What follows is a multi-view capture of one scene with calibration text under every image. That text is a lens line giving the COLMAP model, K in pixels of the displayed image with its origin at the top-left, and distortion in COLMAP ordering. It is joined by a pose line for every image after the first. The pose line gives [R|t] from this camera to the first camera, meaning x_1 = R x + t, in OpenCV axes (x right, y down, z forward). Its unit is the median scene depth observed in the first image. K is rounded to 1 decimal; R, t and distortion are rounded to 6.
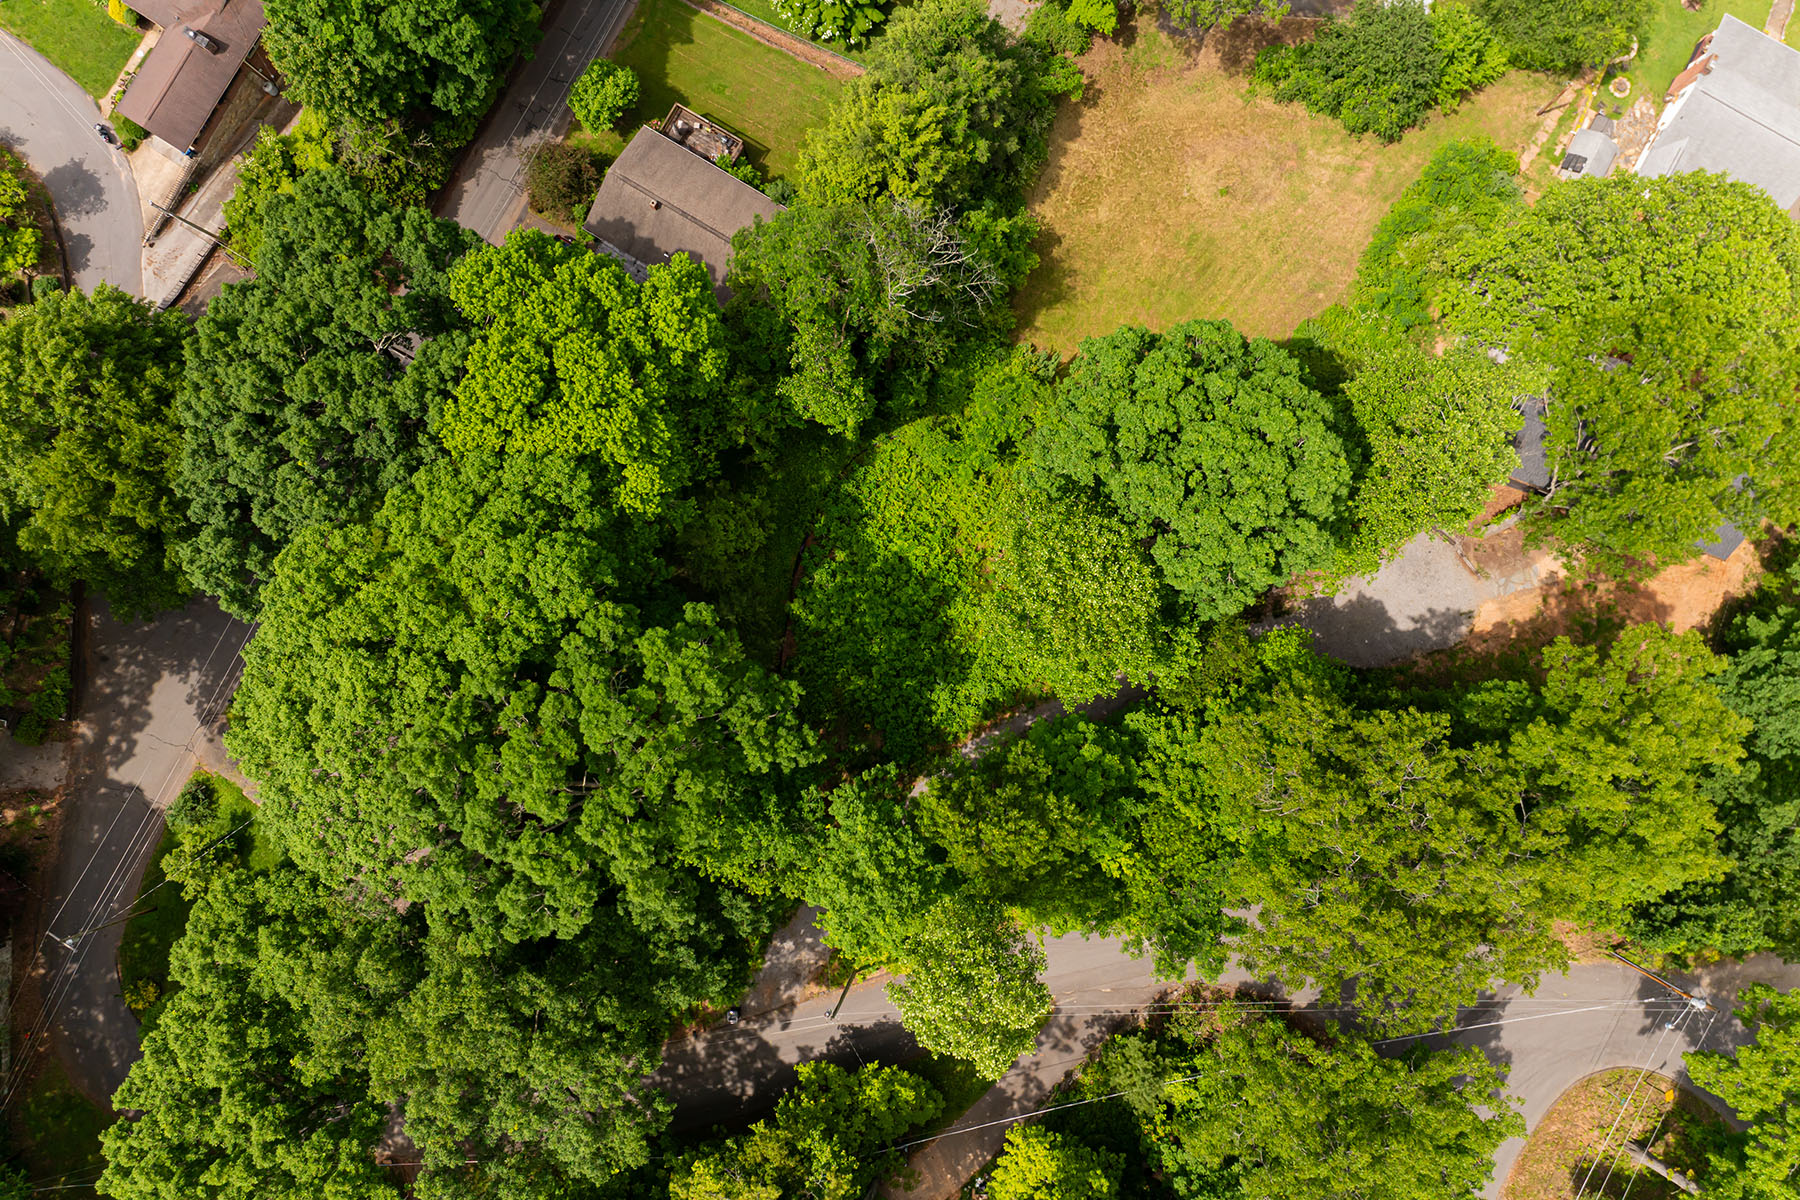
lens RADIAL K [[1254.3, 0, 910.8], [0, 1254.3, 589.5], [0, 0, 1]] dist [-0.049863, 0.011053]
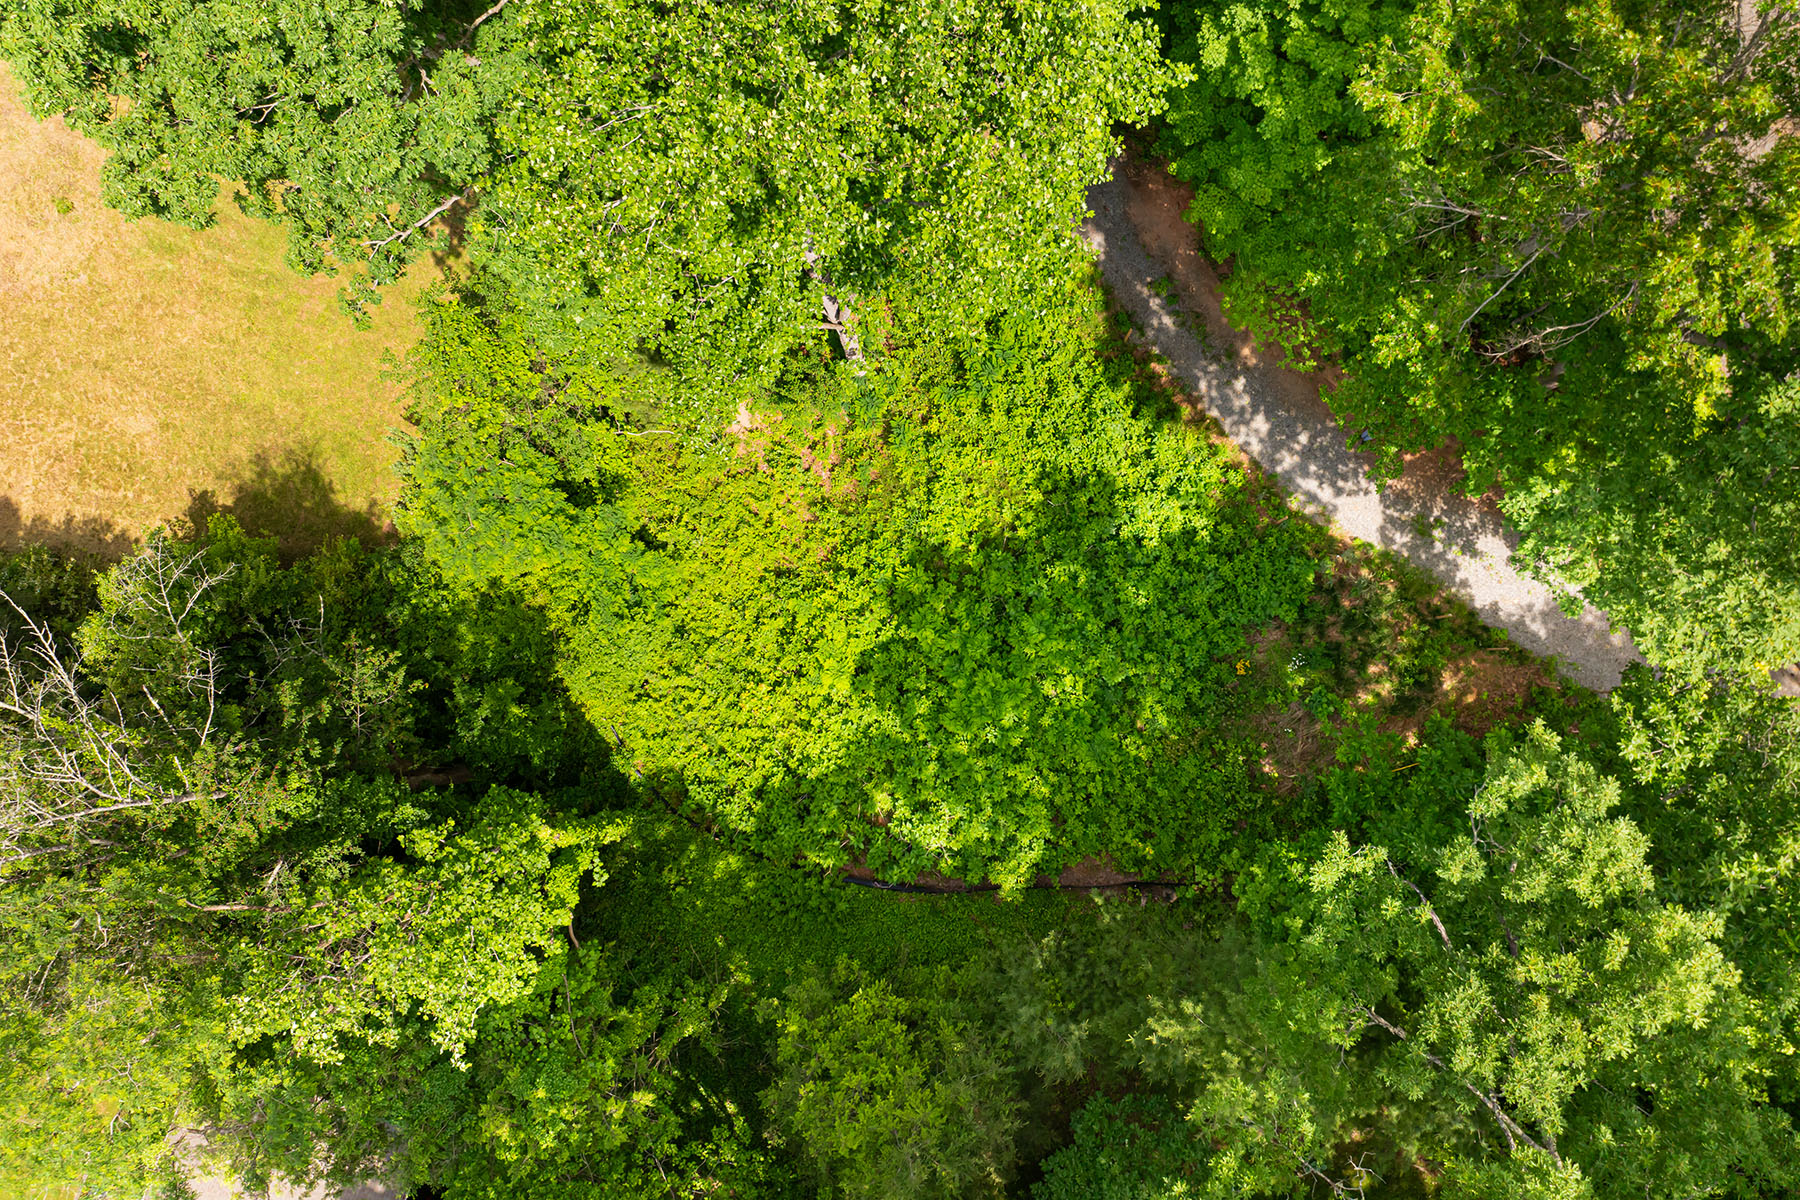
lens RADIAL K [[1254.3, 0, 916.4], [0, 1254.3, 604.7], [0, 0, 1]] dist [-0.049863, 0.011053]
pose [[-0.187684, -0.977943, 0.091669, -0.030229], [0.982165, -0.185787, 0.028882, -0.013880], [-0.011214, 0.095455, 0.995371, 0.543694]]
